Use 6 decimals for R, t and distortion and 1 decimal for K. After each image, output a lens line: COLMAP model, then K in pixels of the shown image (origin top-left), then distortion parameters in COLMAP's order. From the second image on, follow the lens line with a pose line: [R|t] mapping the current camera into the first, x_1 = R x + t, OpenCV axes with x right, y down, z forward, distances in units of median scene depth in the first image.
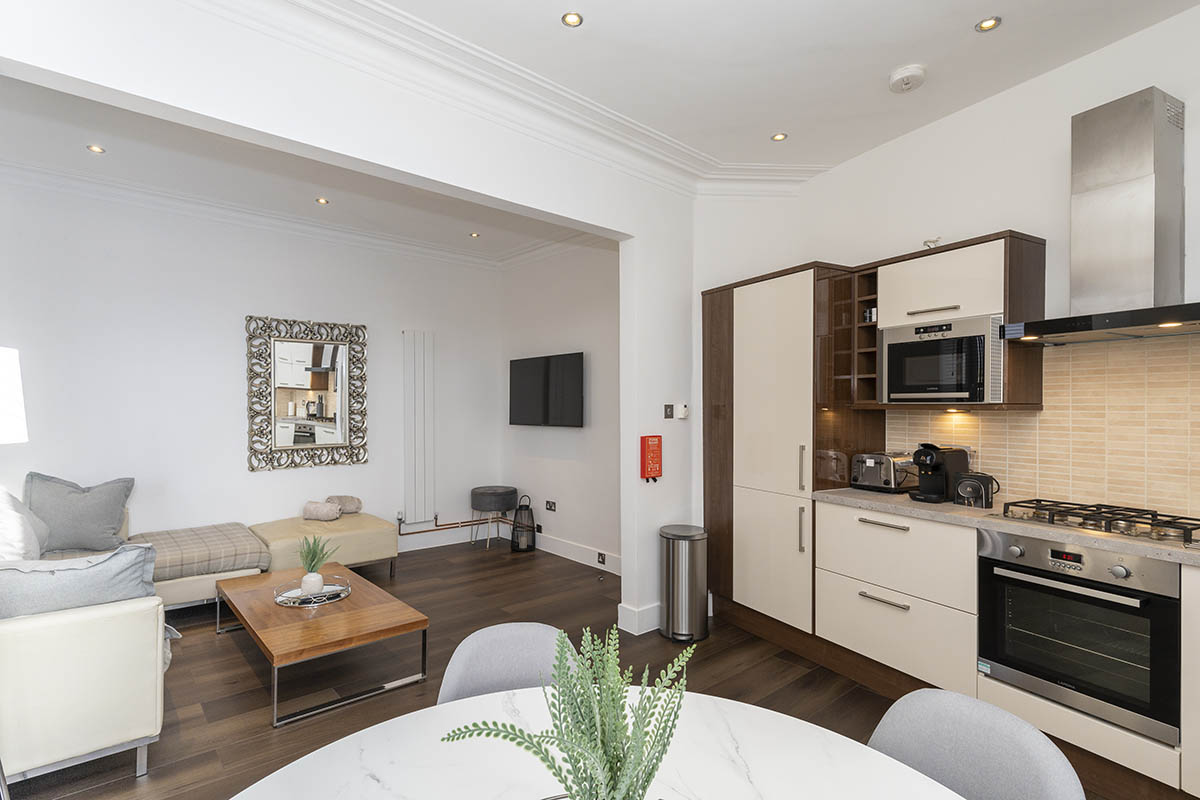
lens RADIAL K [[593.3, 0, 600.0], [0, 593.3, 400.0], [0, 0, 1]] dist [0.000429, 0.000471]
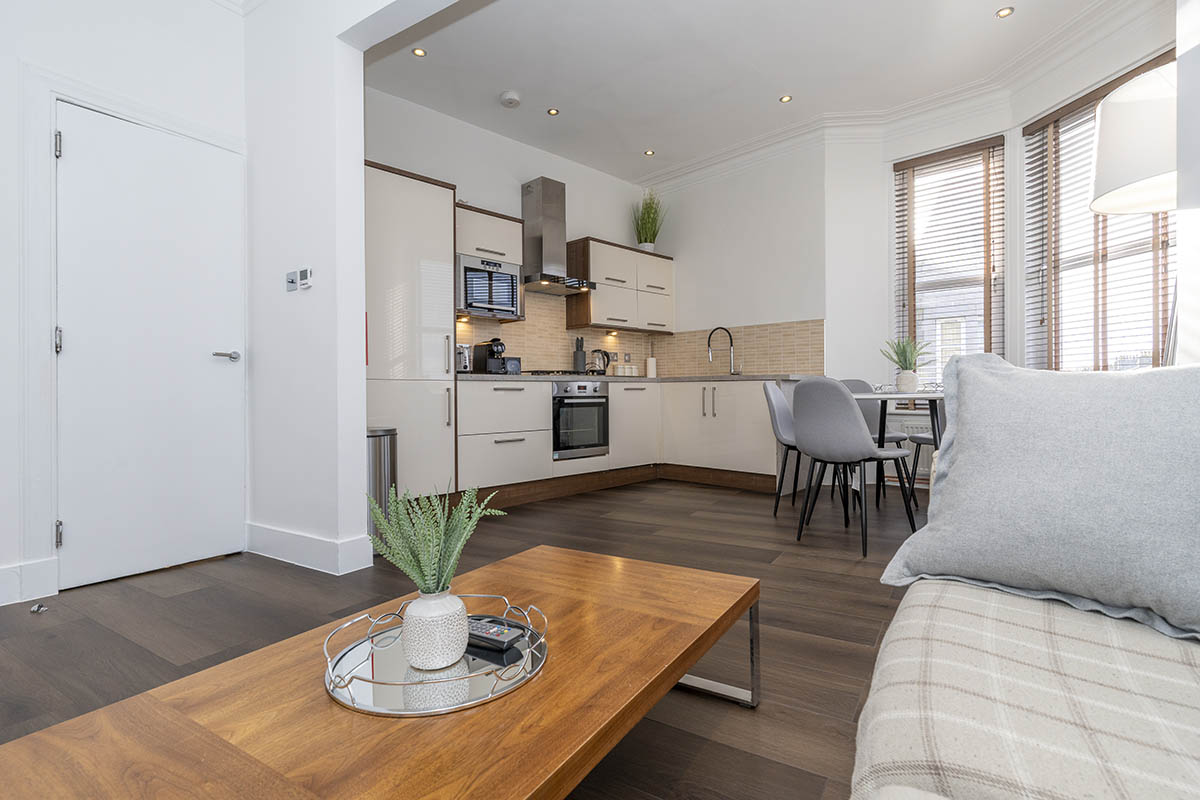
lens RADIAL K [[574.3, 0, 600.0], [0, 574.3, 400.0], [0, 0, 1]] dist [-0.046398, 0.000102]
pose [[-0.282092, -0.009806, 0.959337, -1.081127], [0.004258, 0.999925, 0.011472, 0.250322], [-0.959378, 0.007321, -0.282029, 1.341659]]
